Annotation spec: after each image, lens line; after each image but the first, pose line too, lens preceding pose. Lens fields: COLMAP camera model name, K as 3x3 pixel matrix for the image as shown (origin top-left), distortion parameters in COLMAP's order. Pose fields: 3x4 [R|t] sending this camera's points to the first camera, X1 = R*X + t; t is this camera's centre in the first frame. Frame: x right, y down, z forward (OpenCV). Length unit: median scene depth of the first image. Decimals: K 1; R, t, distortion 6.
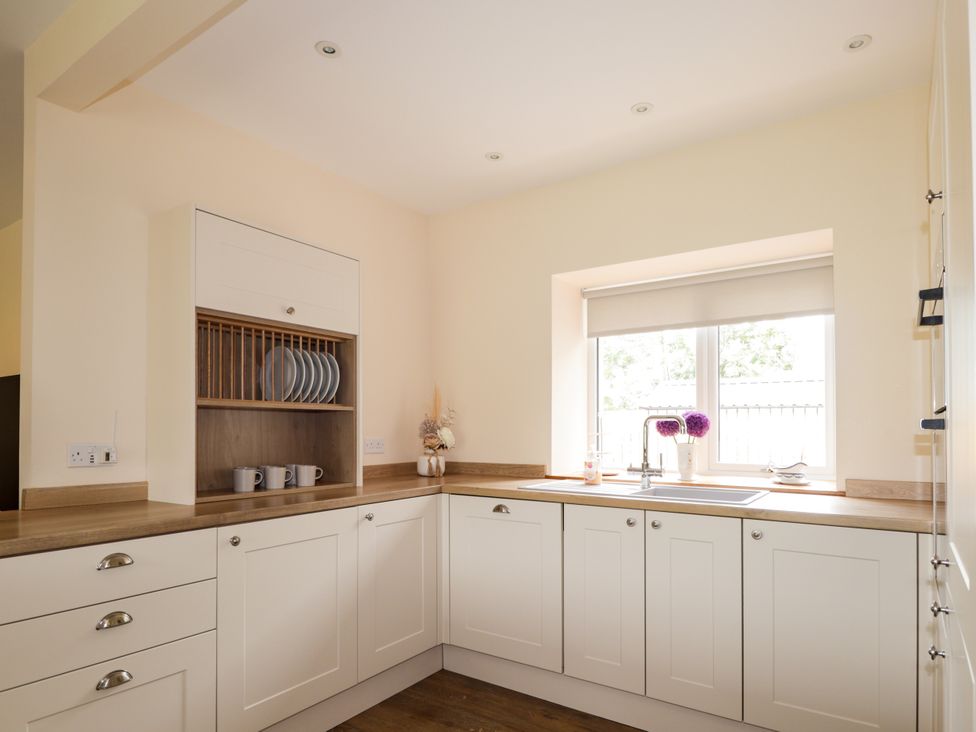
lens RADIAL K [[577.7, 0, 503.6], [0, 577.7, 412.6], [0, 0, 1]] dist [-0.016099, 0.000013]
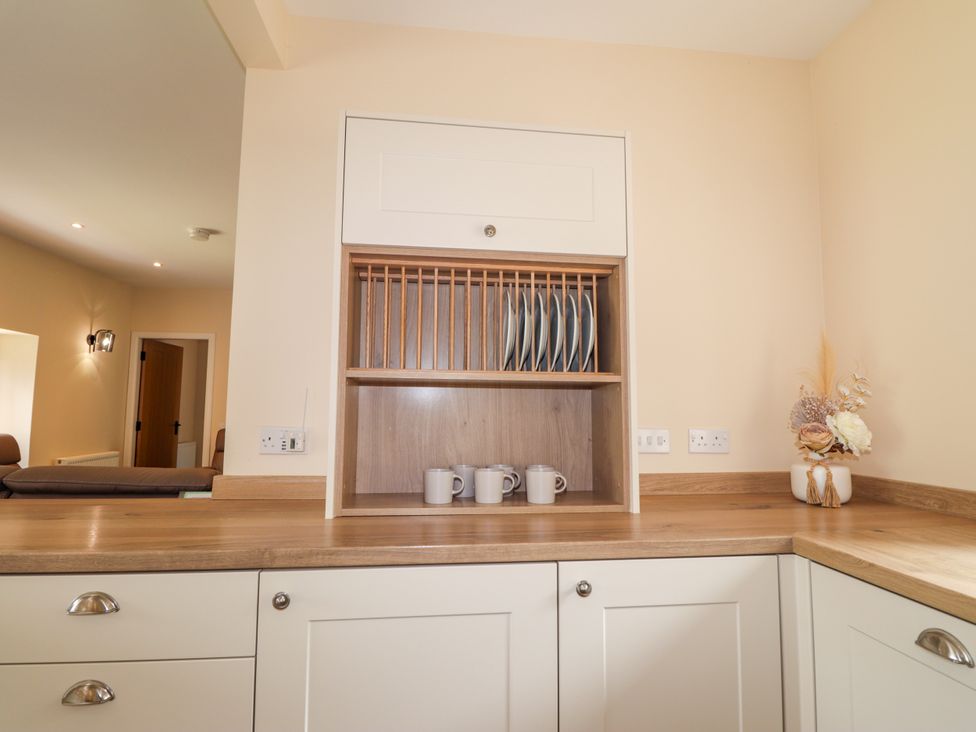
lens RADIAL K [[512.1, 0, 488.0], [0, 512.1, 366.0], [0, 0, 1]] dist [-0.001151, -0.011347]
pose [[0.639289, -0.064254, -0.766277, 0.059248], [0.014250, 0.997322, -0.071739, 0.016350], [0.768835, 0.034943, 0.638492, 0.566793]]
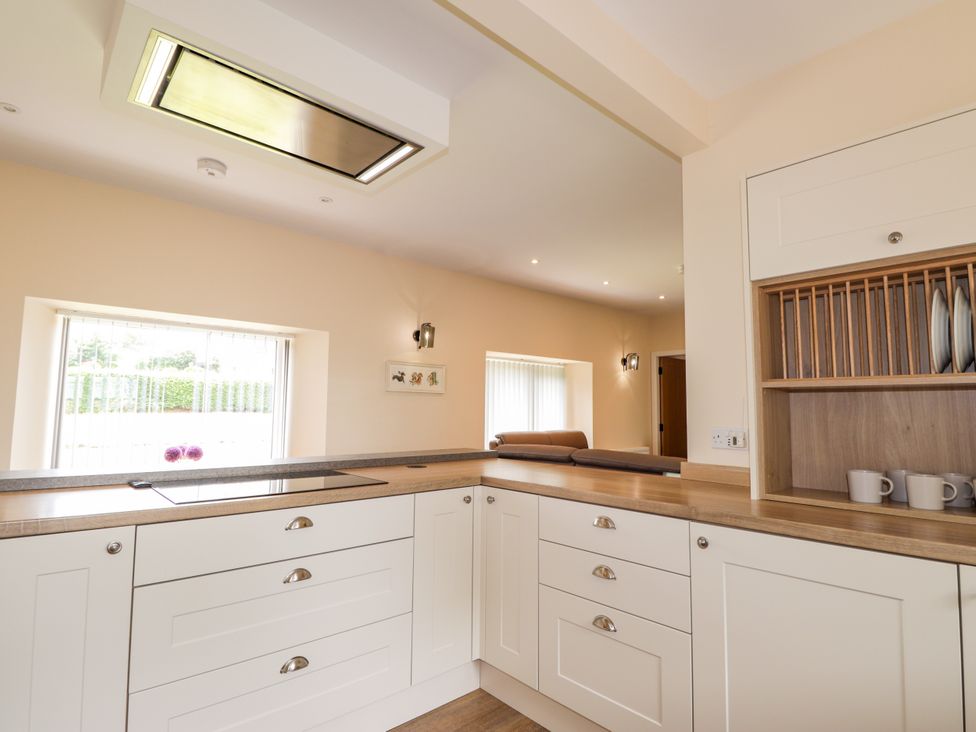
lens RADIAL K [[512.1, 0, 488.0], [0, 512.1, 366.0], [0, 0, 1]] dist [-0.001151, -0.011347]
pose [[-0.251425, -0.089442, -0.963735, 0.273574], [0.016869, 0.995165, -0.096760, 0.017170], [0.967730, -0.040585, -0.248701, 0.614227]]
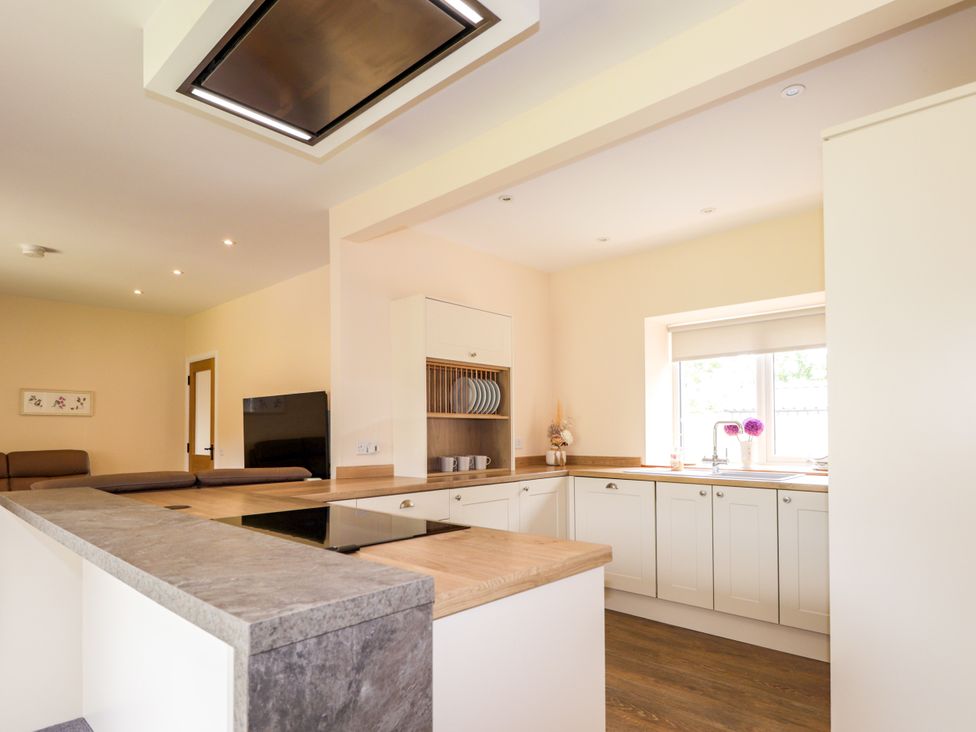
lens RADIAL K [[577.7, 0, 503.6], [0, 577.7, 412.6], [0, 0, 1]] dist [-0.016099, 0.000013]
pose [[0.989530, -0.008276, -0.144089, -0.061716], [0.007715, 0.999960, -0.004451, -0.013389], [0.144120, 0.003293, 0.989555, -0.469793]]
